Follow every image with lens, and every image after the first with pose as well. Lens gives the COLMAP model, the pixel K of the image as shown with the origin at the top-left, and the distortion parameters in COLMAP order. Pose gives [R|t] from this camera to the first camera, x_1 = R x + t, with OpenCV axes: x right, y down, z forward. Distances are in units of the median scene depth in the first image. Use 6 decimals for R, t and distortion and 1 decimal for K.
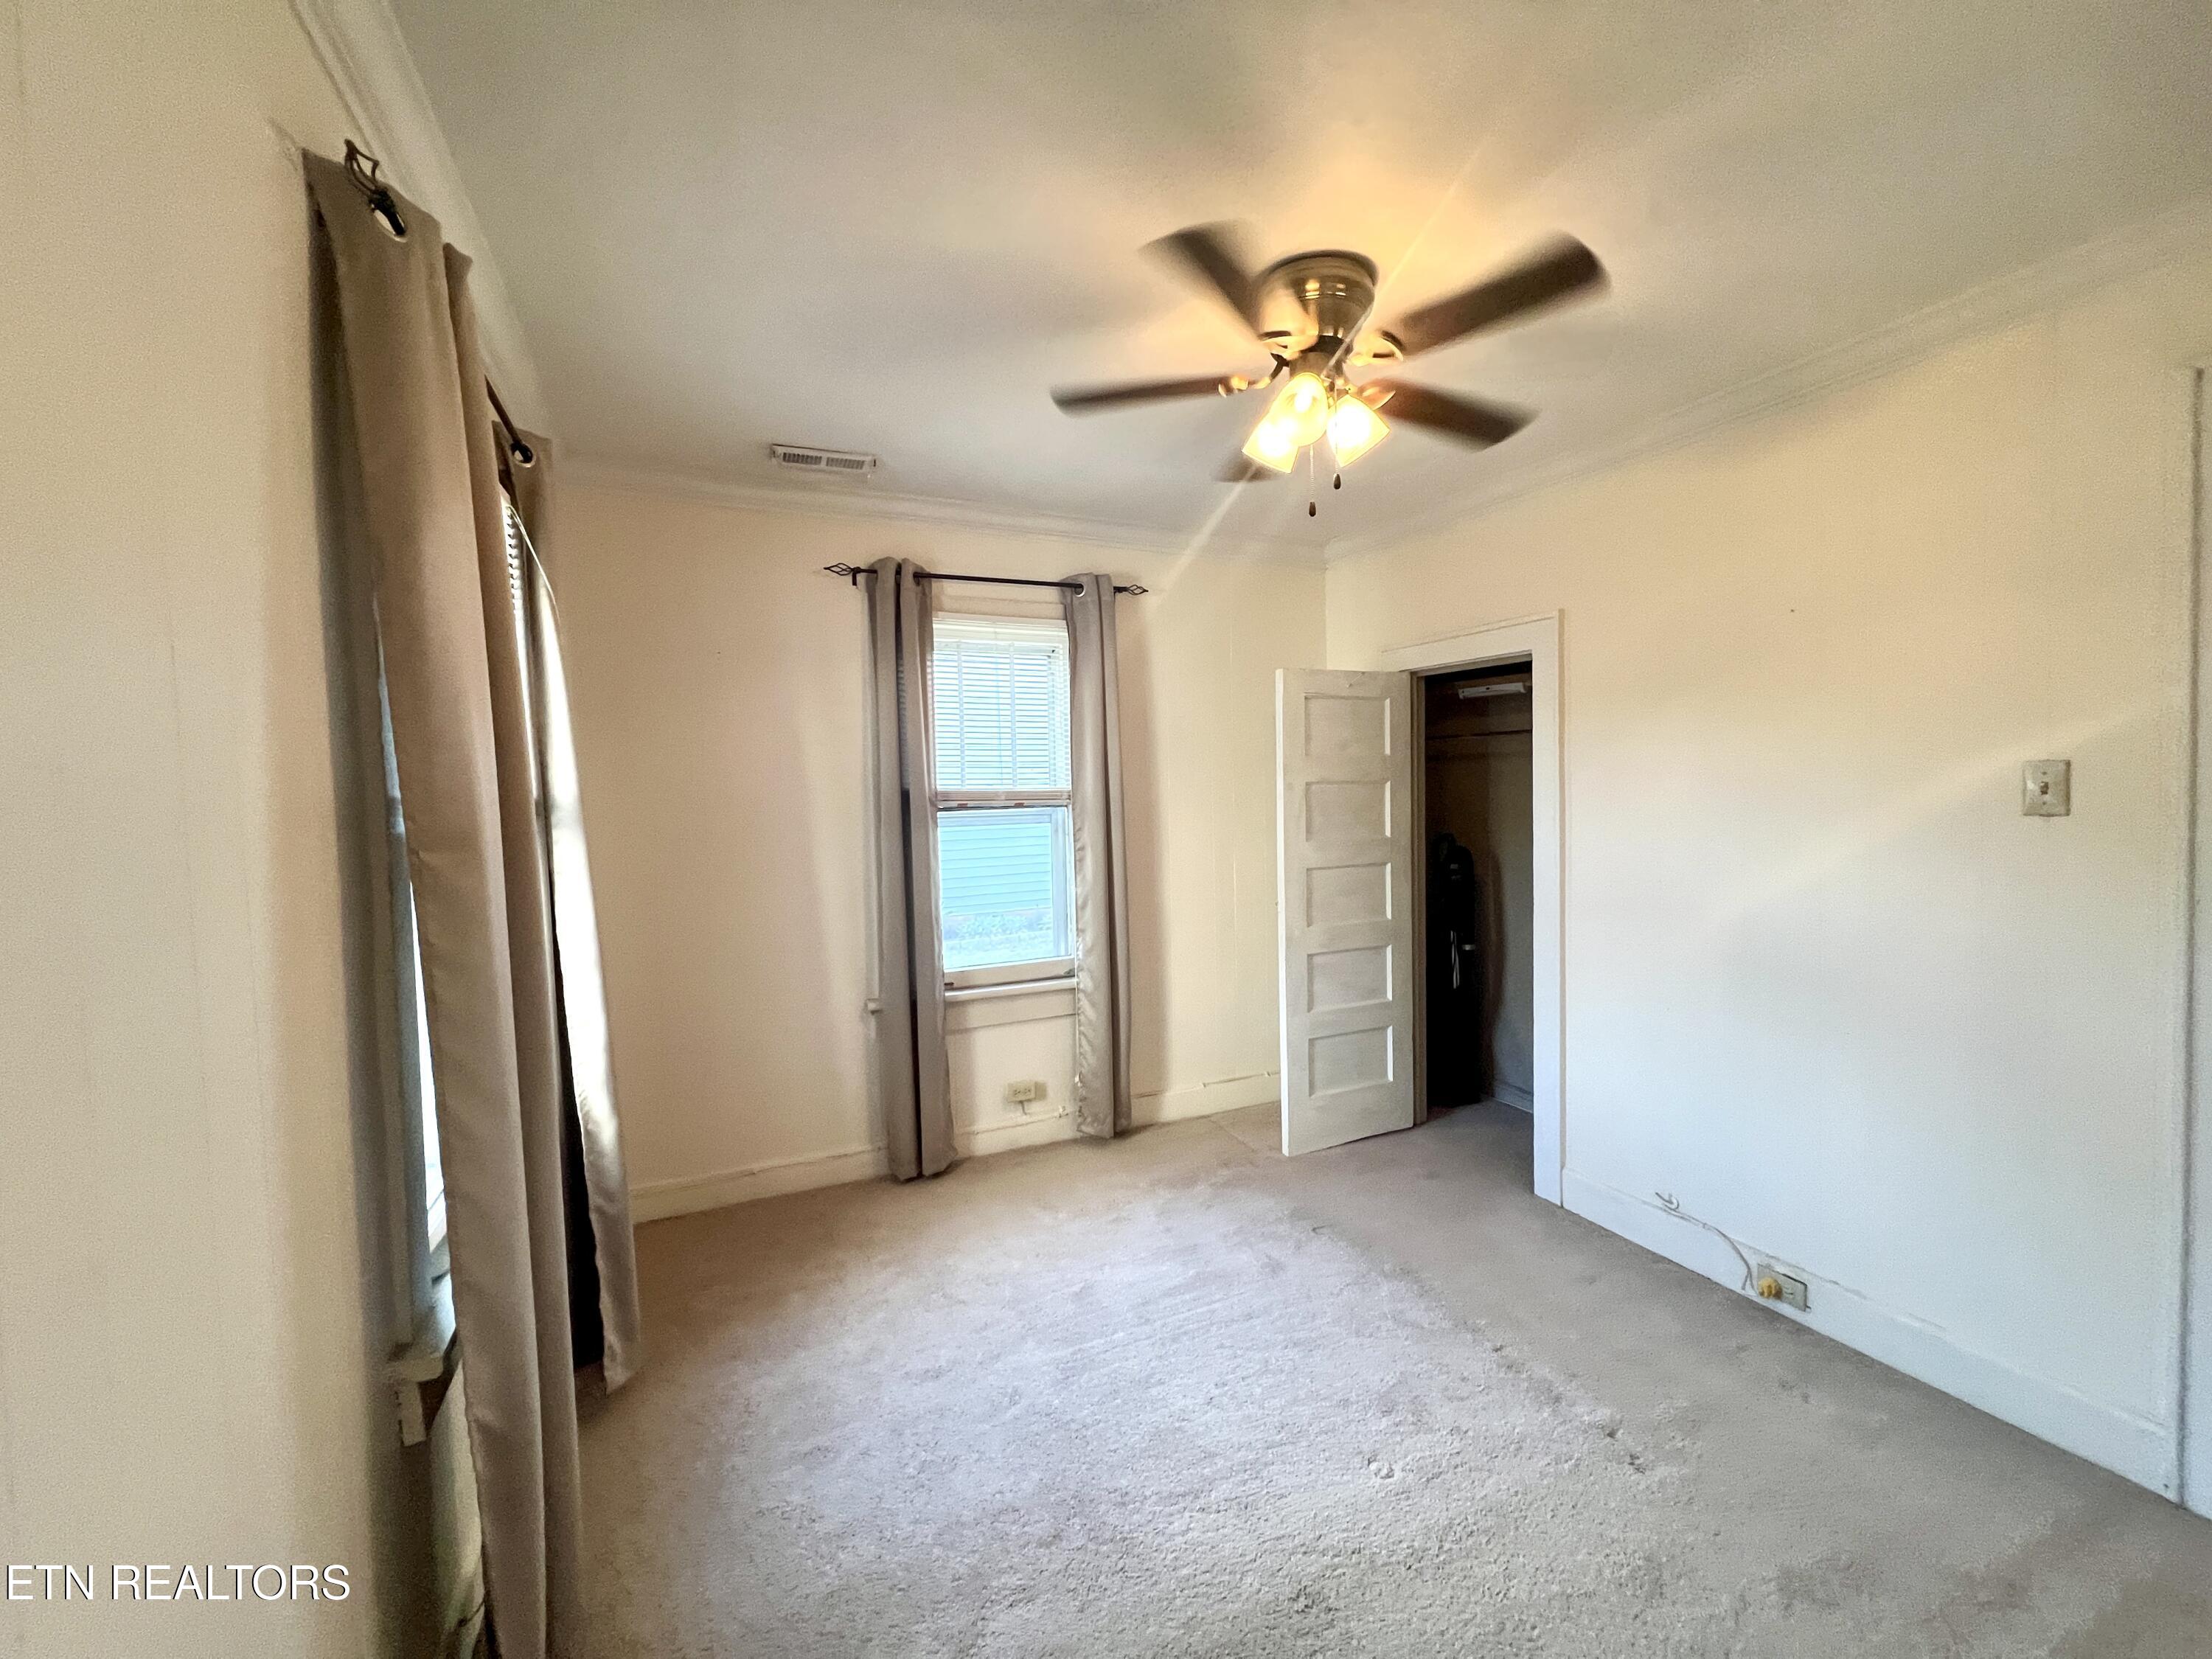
lens RADIAL K [[876.5, 0, 1101.0], [0, 876.5, 824.3], [0, 0, 1]] dist [-0.003507, 0.000404]
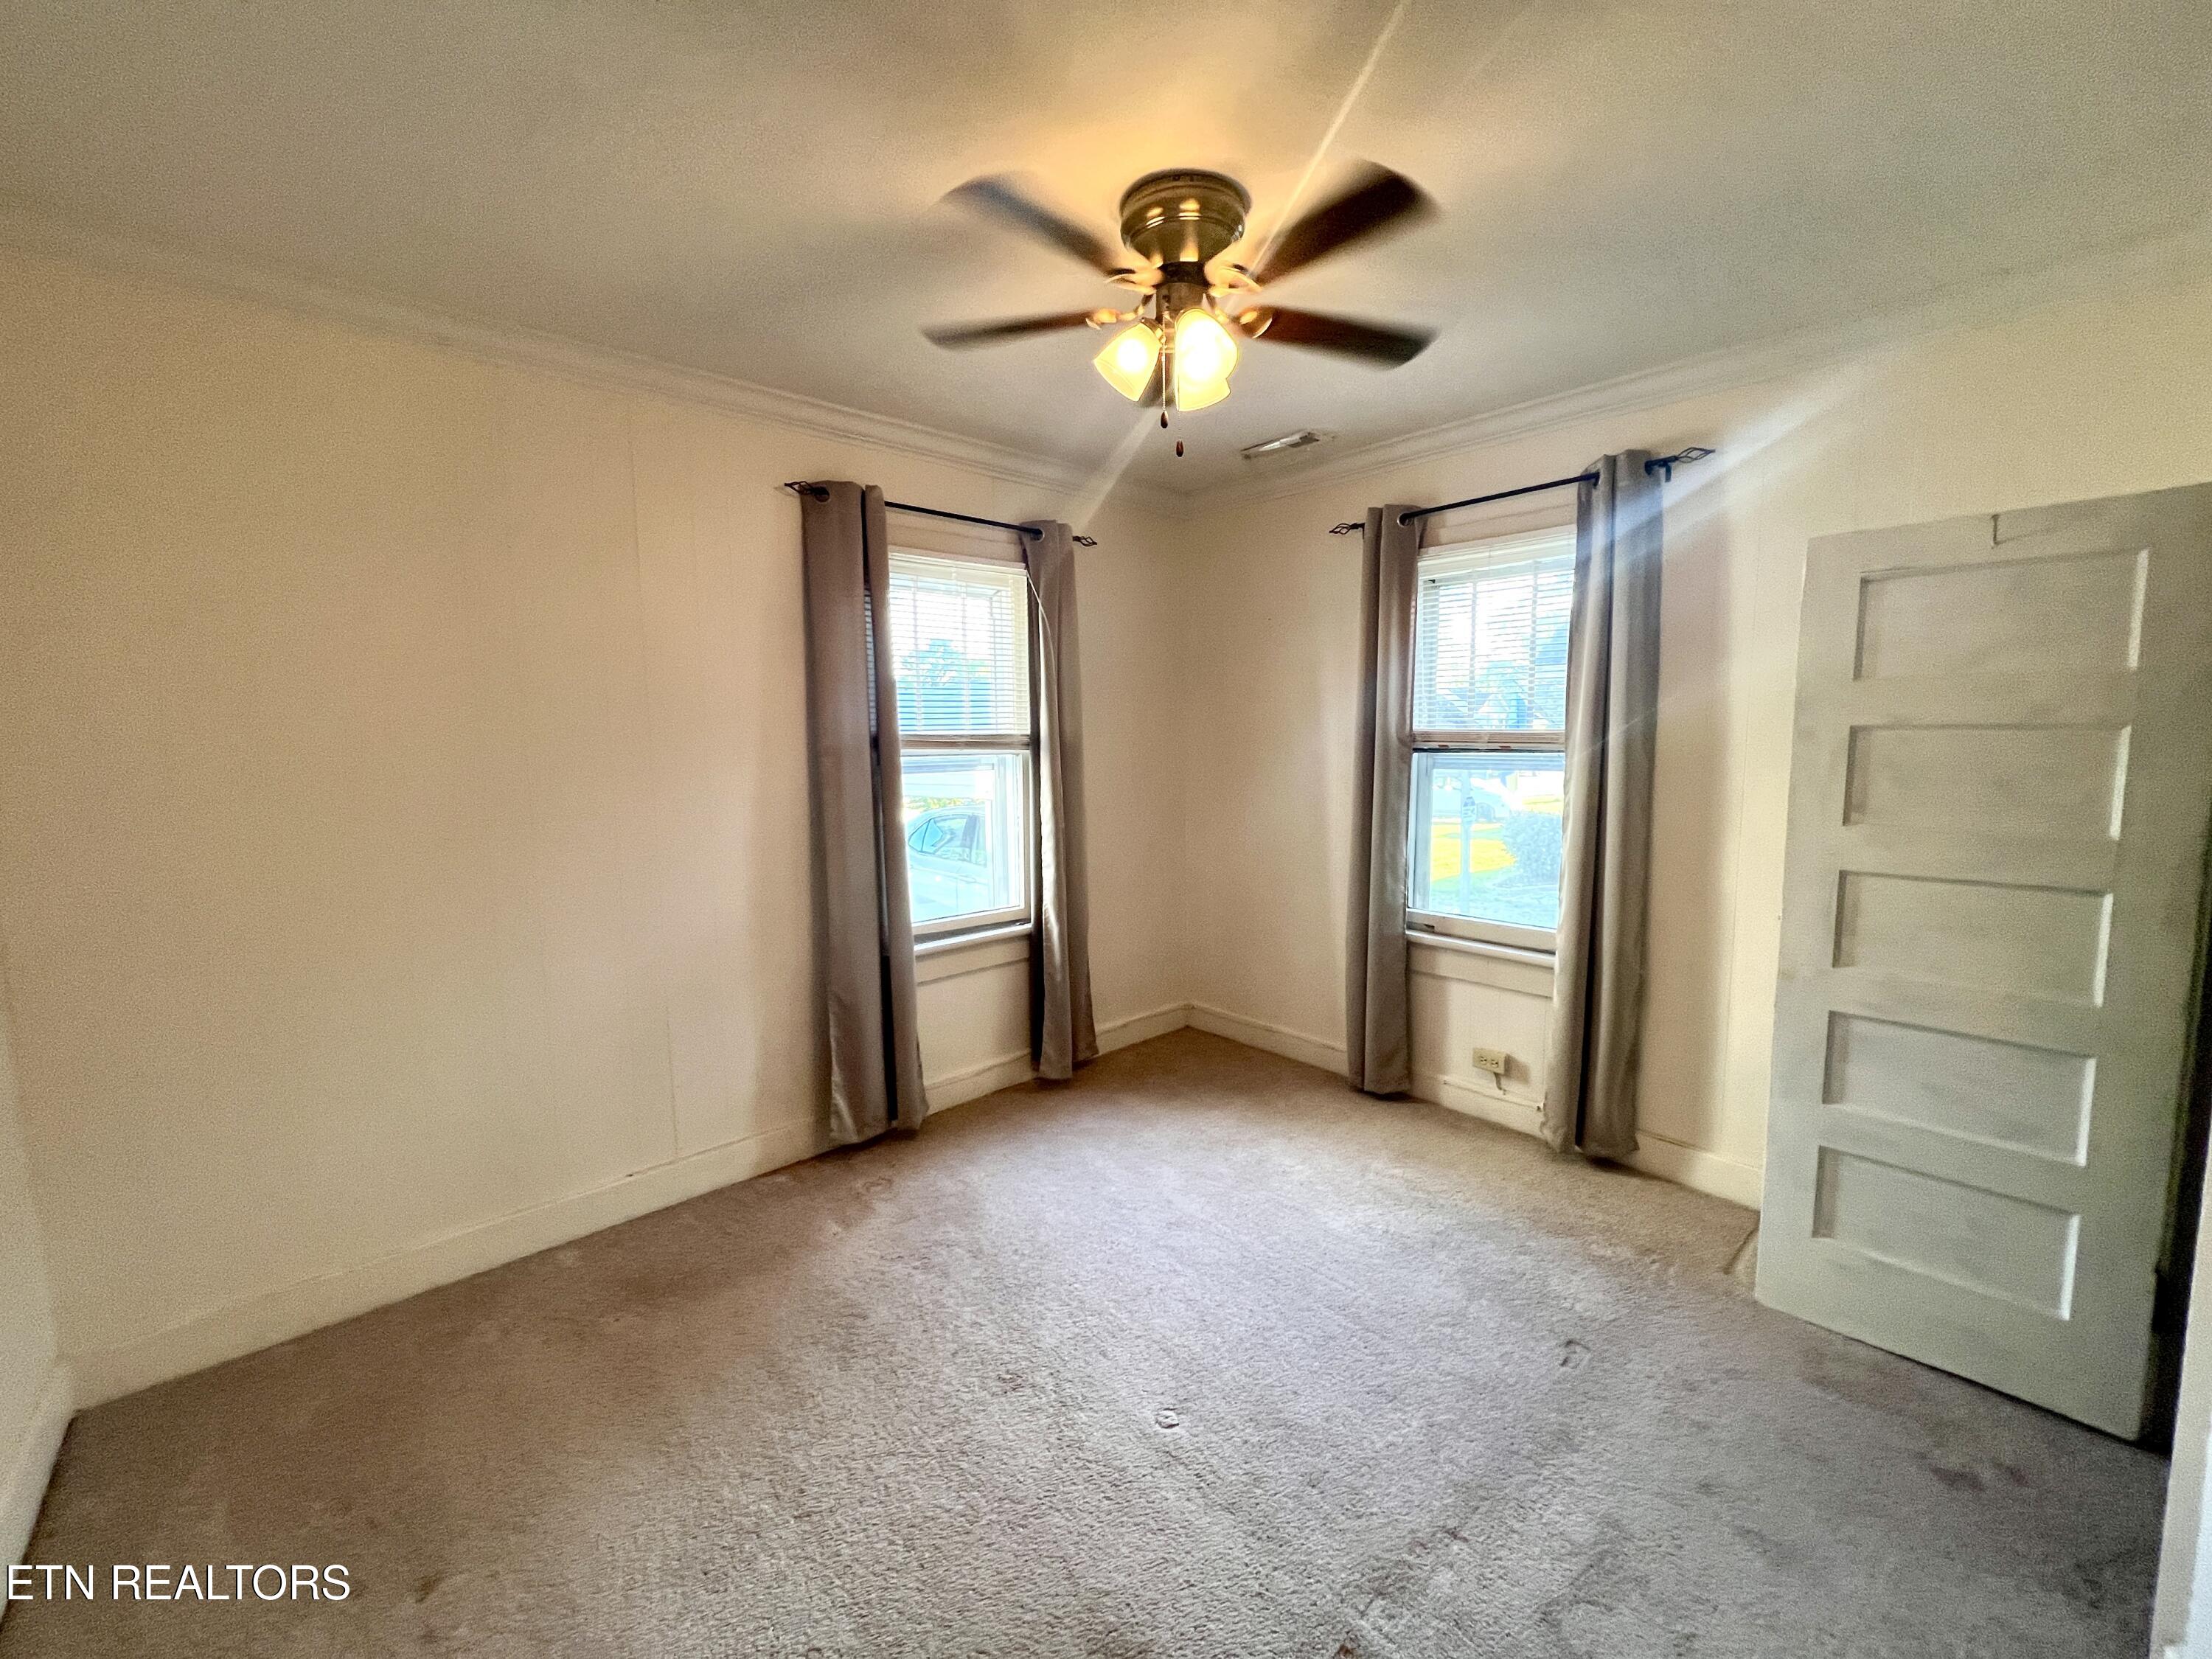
lens RADIAL K [[876.5, 0, 1107.7], [0, 876.5, 831.8], [0, 0, 1]] dist [-0.003507, 0.000404]
pose [[0.320821, 0.121740, -0.939283, 0.630182], [-0.039801, 0.992562, 0.115050, -0.024653], [0.946303, 0.000474, 0.323280, 0.329997]]
